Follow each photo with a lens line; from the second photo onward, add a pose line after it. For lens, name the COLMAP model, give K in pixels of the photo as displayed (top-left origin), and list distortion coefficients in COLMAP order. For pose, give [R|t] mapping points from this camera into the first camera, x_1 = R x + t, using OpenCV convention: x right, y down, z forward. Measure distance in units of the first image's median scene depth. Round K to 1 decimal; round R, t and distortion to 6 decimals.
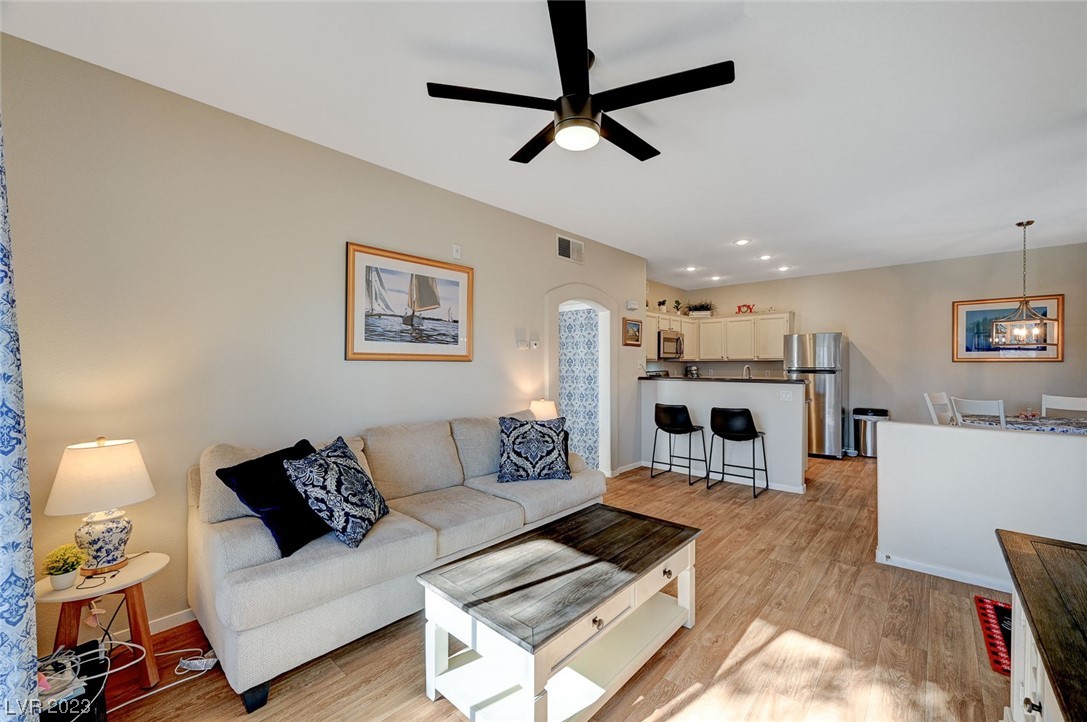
lens RADIAL K [[437.6, 0, 558.4], [0, 437.6, 367.0], [0, 0, 1]] dist [0.004078, -0.000190]
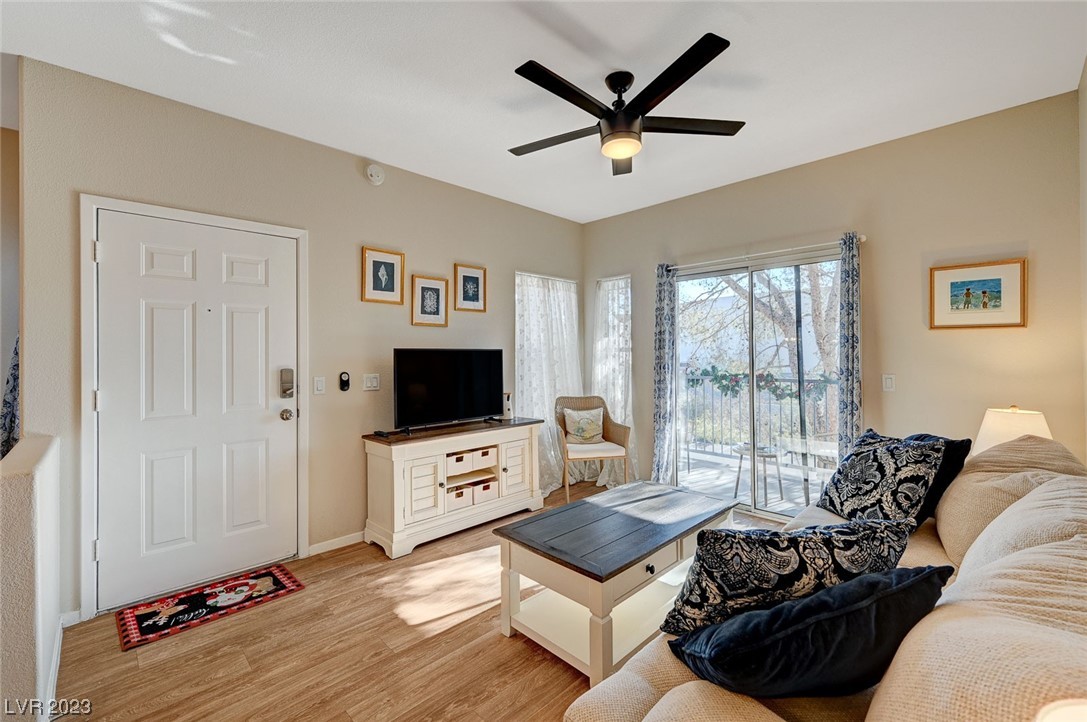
lens RADIAL K [[452.1, 0, 551.1], [0, 452.1, 351.7], [0, 0, 1]] dist [-0.008539, 0.002036]
pose [[-0.997628, 0.010126, 0.068090, 0.069664], [0.010430, 0.999937, 0.004108, -0.003419], [-0.068044, 0.004809, -0.997671, 0.938621]]
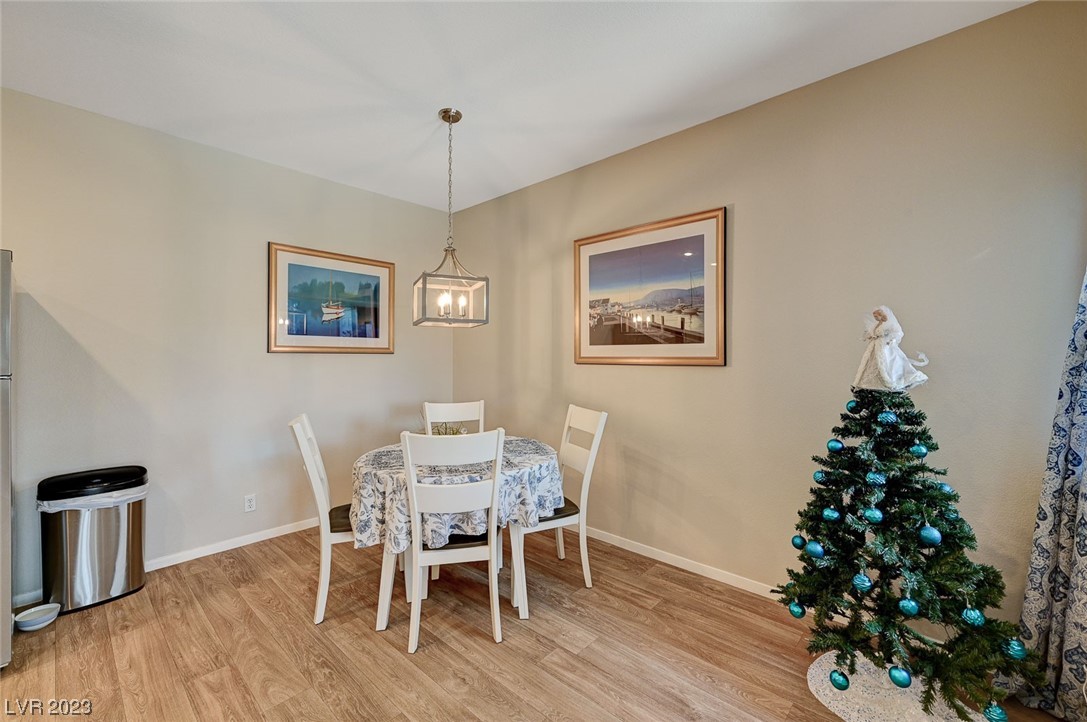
lens RADIAL K [[437.6, 0, 552.5], [0, 437.6, 358.5], [0, 0, 1]] dist [0.004078, -0.000190]
pose [[0.008843, 0.000328, 0.999961, 0.449935], [0.007705, 0.999970, -0.000397, -0.001396], [-0.999931, 0.007709, 0.008841, 0.810912]]
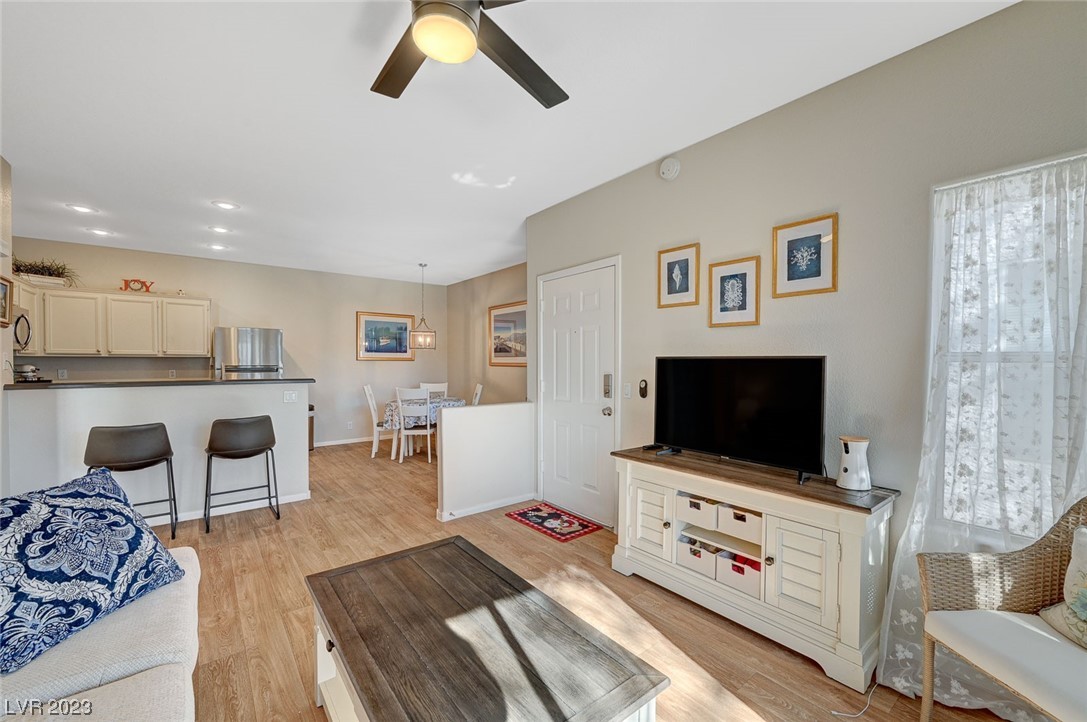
lens RADIAL K [[437.6, 0, 552.3], [0, 437.6, 371.3], [0, 0, 1]] dist [0.004078, -0.000190]
pose [[0.177691, -0.018281, 0.983916, -0.271581], [0.005344, 0.999831, 0.017612, 0.000571], [-0.984072, 0.002129, 0.177759, 0.305619]]
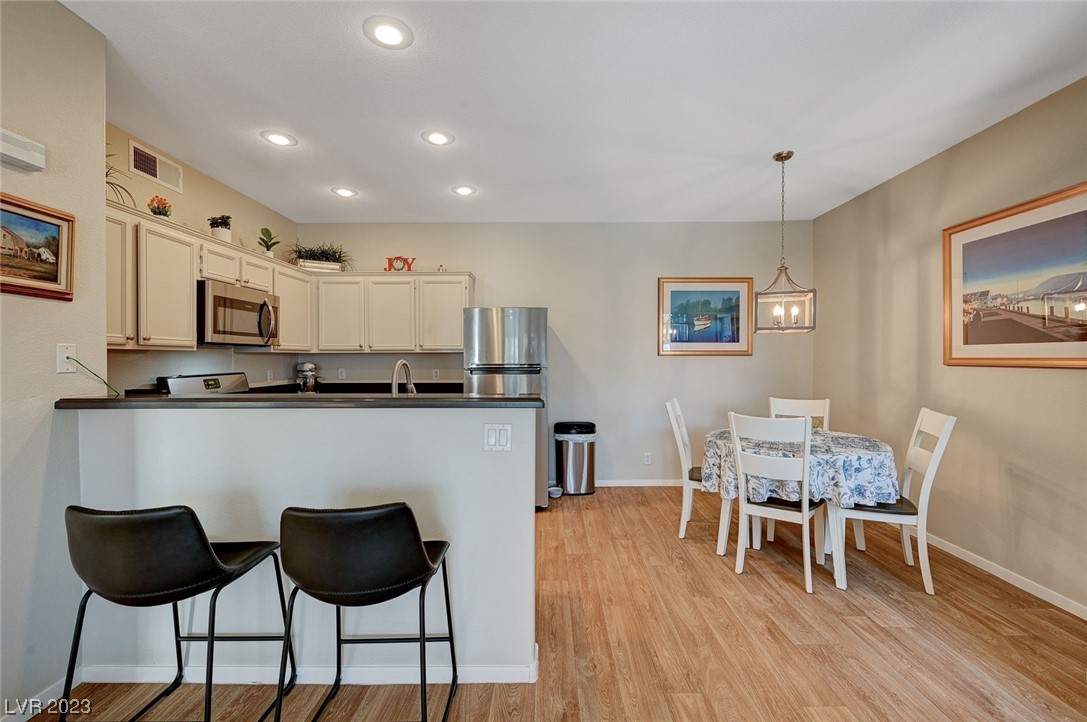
lens RADIAL K [[452.1, 0, 546.3], [0, 452.1, 362.2], [0, 0, 1]] dist [-0.008539, 0.002036]
pose [[0.758734, -0.004372, 0.651386, 0.288583], [0.006224, 0.999980, -0.000539, -0.000927], [-0.651371, 0.004463, 0.758746, 0.661511]]
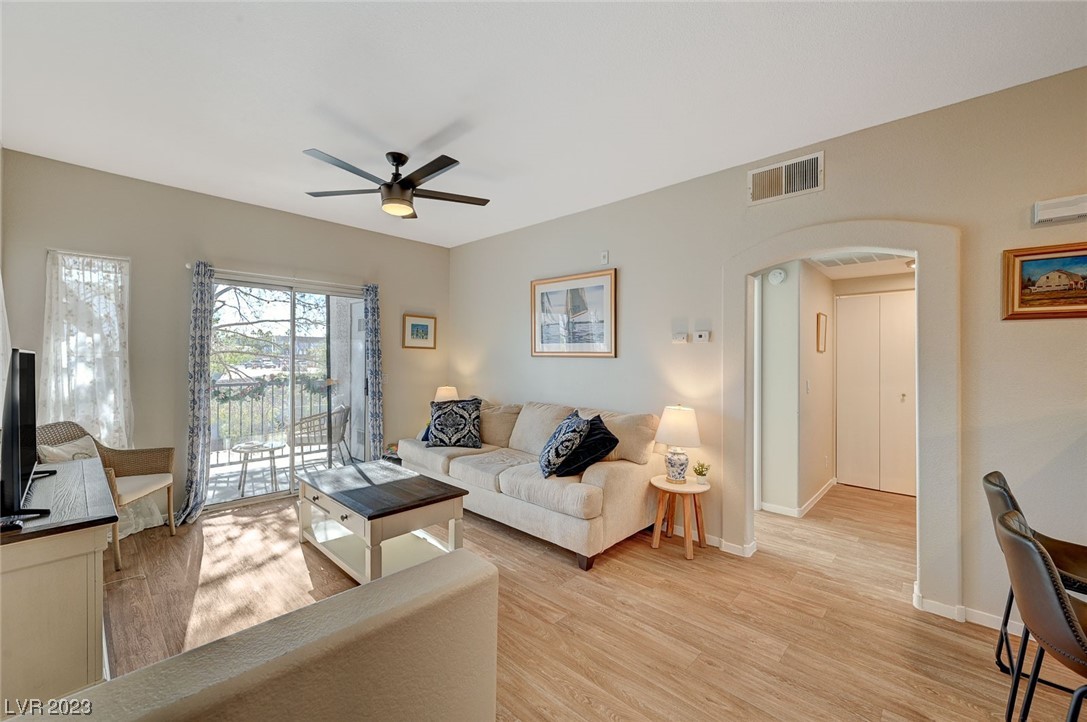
lens RADIAL K [[437.6, 0, 544.4], [0, 437.6, 357.1], [0, 0, 1]] dist [0.004078, -0.000190]
pose [[-0.034226, -0.000876, -0.999414, 0.663577], [-0.016148, 0.999870, -0.000323, -0.008708], [0.999284, 0.016127, -0.034236, 0.679180]]
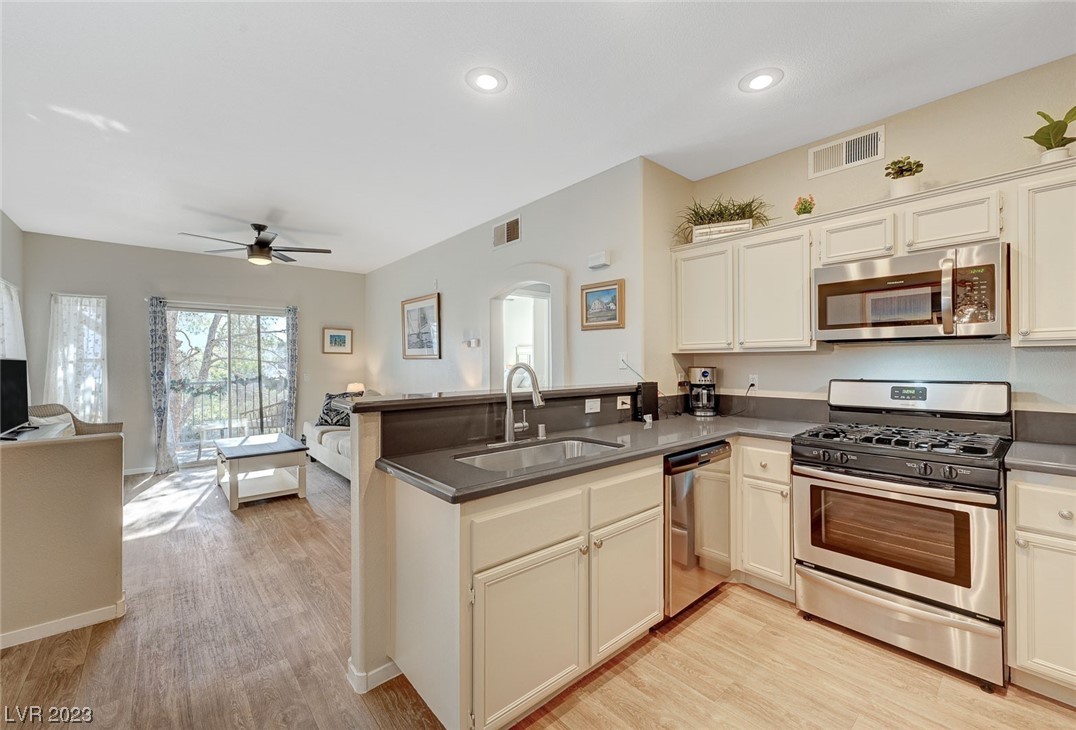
lens RADIAL K [[445.6, 0, 550.0], [0, 445.6, 364.4], [0, 0, 1]] dist [0.004080, 0.000866]
pose [[-0.133108, 0.008383, -0.991066, 0.915453], [-0.004184, 0.999951, 0.009020, -0.007523], [0.991093, 0.005347, -0.133067, 1.204682]]
